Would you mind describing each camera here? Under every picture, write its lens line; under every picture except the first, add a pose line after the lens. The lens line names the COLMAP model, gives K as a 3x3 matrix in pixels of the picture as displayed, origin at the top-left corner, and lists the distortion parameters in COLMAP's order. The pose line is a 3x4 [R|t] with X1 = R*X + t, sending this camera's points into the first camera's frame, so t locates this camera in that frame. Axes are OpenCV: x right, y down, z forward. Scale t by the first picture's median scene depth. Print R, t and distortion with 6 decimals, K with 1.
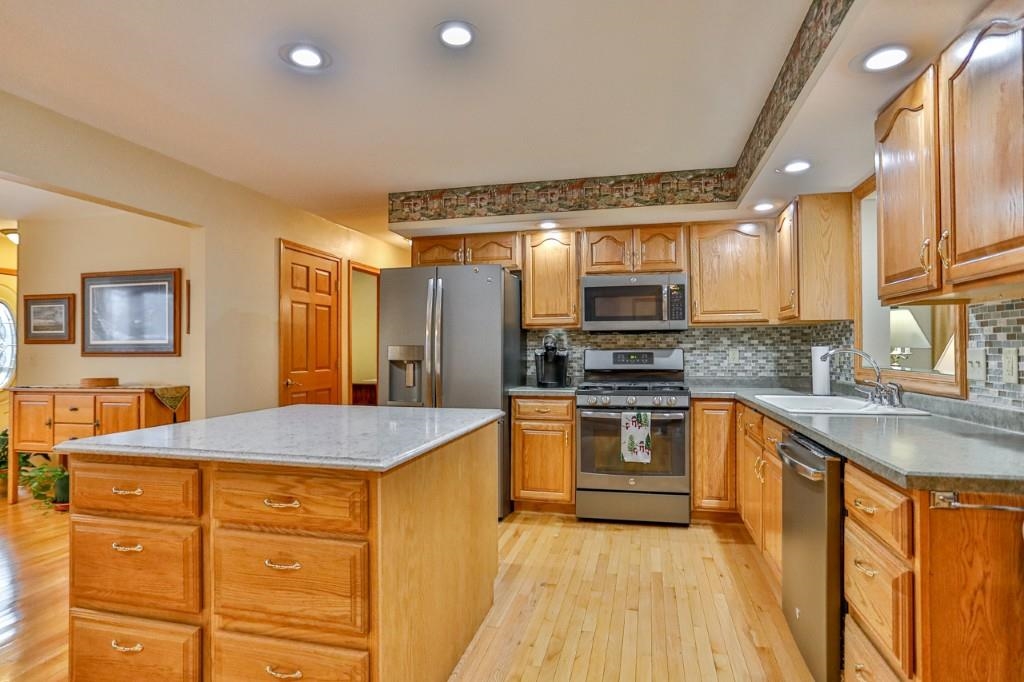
lens RADIAL K [[523.1, 0, 494.2], [0, 523.1, 353.3], [0, 0, 1]] dist [-0.038552, 0.016249]
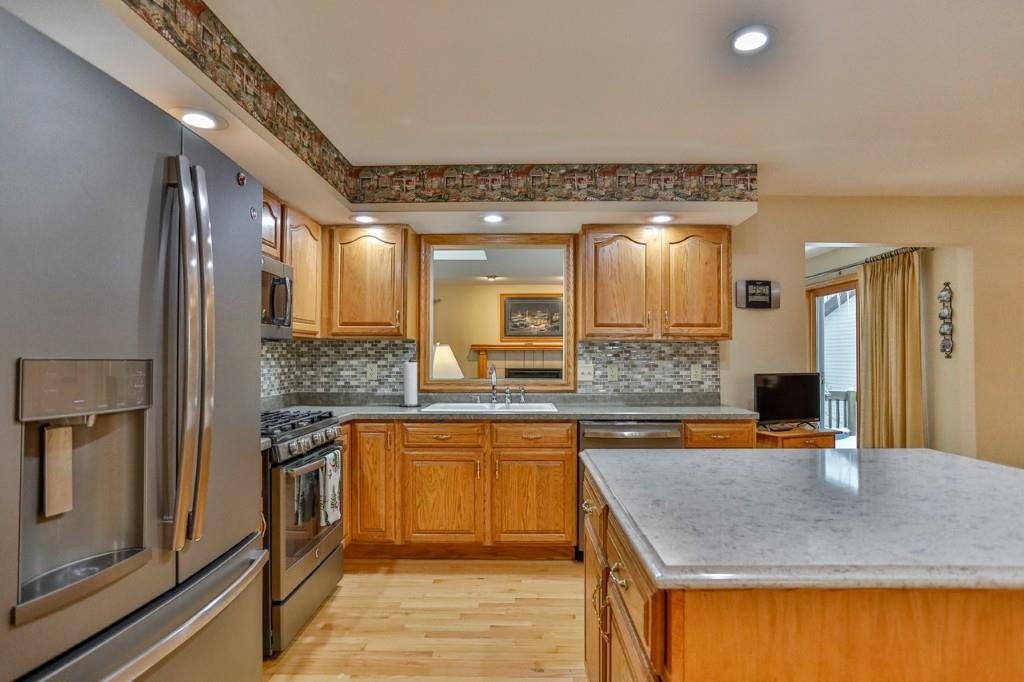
lens RADIAL K [[523.1, 0, 515.1], [0, 523.1, 341.7], [0, 0, 1]] dist [-0.038552, 0.016249]
pose [[-0.188604, 0.030446, 0.981581, -0.446292], [0.006604, 0.999536, -0.029734, -0.018513], [-0.982031, 0.000874, -0.188717, 0.786658]]
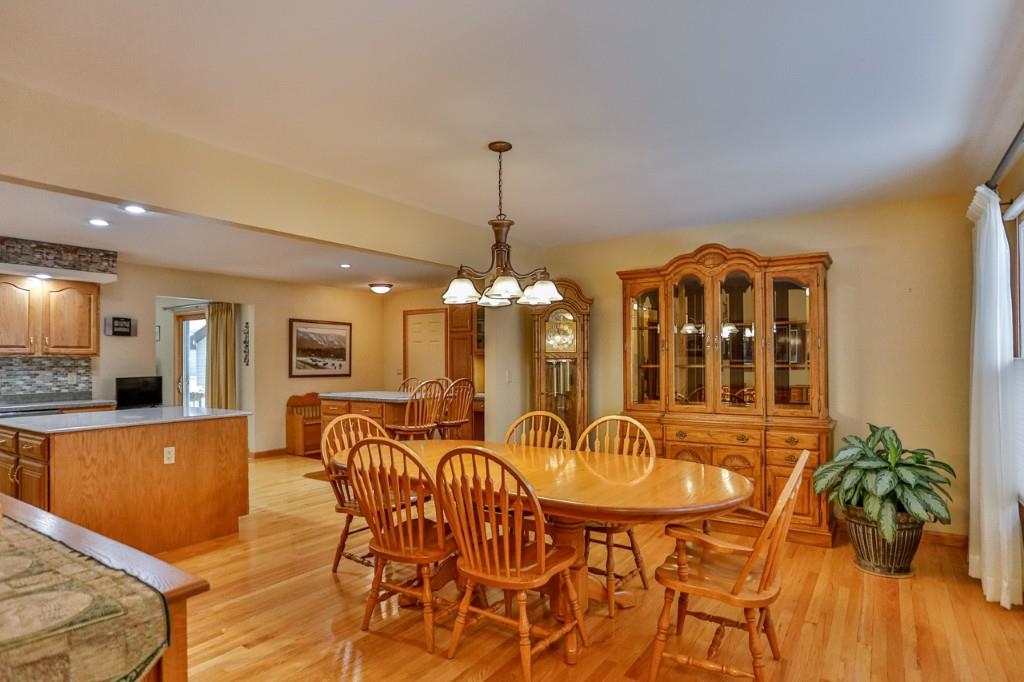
lens RADIAL K [[523.1, 0, 506.9], [0, 523.1, 354.8], [0, 0, 1]] dist [-0.038552, 0.016249]
pose [[-0.934511, 0.012836, 0.355702, -1.143641], [0.013463, 0.999909, -0.000710, -0.034641], [-0.355679, 0.004125, -0.934599, 1.148262]]
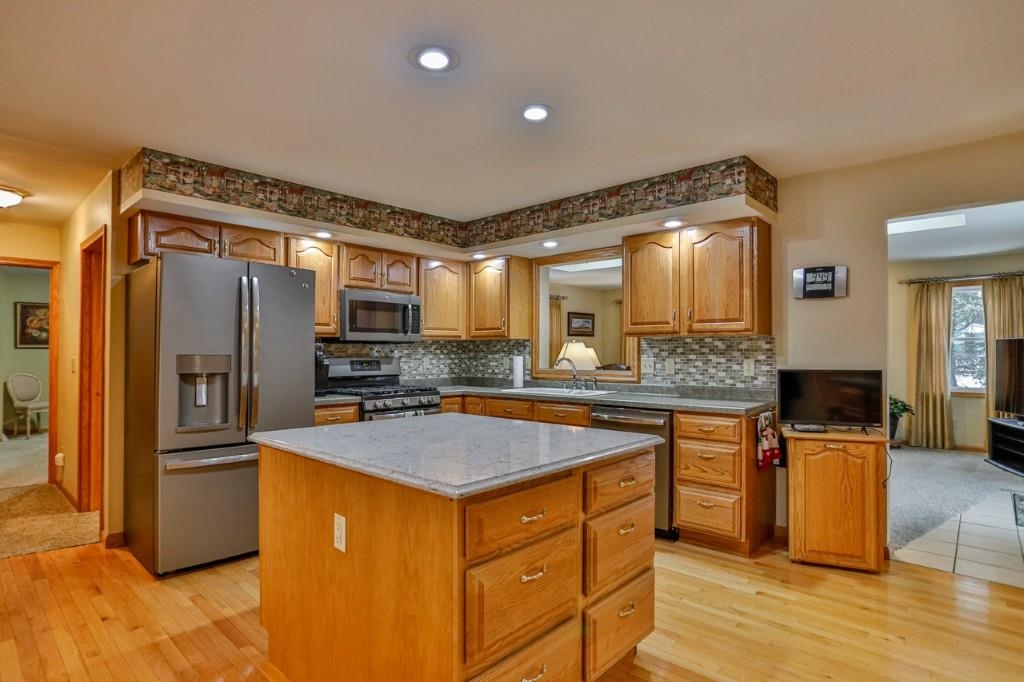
lens RADIAL K [[523.1, 0, 527.5], [0, 523.1, 337.2], [0, 0, 1]] dist [-0.038552, 0.016249]
pose [[0.485427, 0.028387, 0.873816, -0.581172], [0.005185, 0.999362, -0.035346, -0.011925], [-0.874262, 0.021689, 0.484970, 0.183751]]
